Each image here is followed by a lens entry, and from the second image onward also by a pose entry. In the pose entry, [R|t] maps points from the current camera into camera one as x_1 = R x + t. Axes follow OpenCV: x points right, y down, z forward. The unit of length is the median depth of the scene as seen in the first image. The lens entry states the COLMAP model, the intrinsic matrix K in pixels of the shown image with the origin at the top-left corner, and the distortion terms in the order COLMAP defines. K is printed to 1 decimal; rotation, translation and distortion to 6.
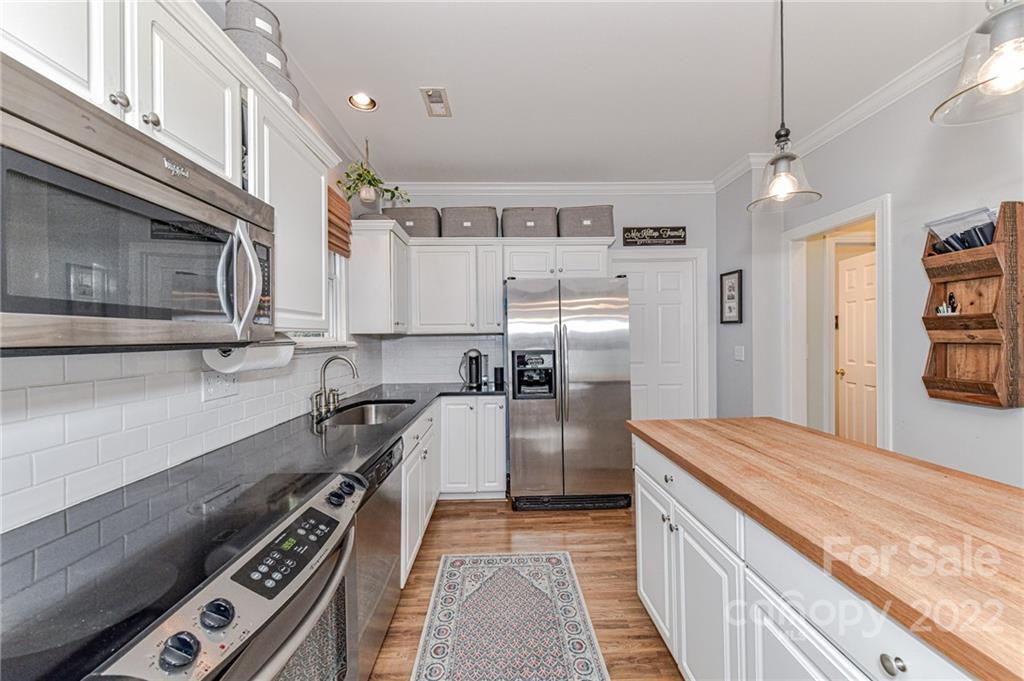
lens RADIAL K [[394.2, 0, 512.0], [0, 394.2, 340.5], [0, 0, 1]] dist [0.001105, -0.000059]
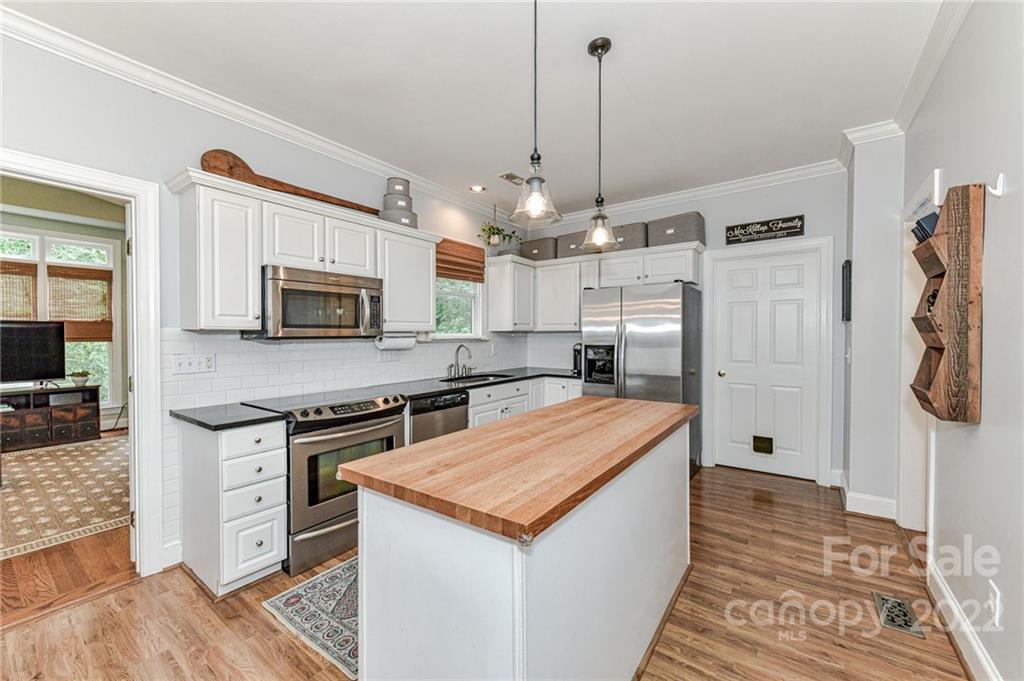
lens RADIAL K [[401.0, 0, 512.0], [0, 401.0, 340.5], [0, 0, 1]] dist [0.000959, -0.000009]
pose [[0.791372, 0.020150, -0.611003, 0.579781], [-0.012521, 0.999781, 0.016753, -0.007154], [0.611206, -0.005608, 0.791451, -0.177873]]
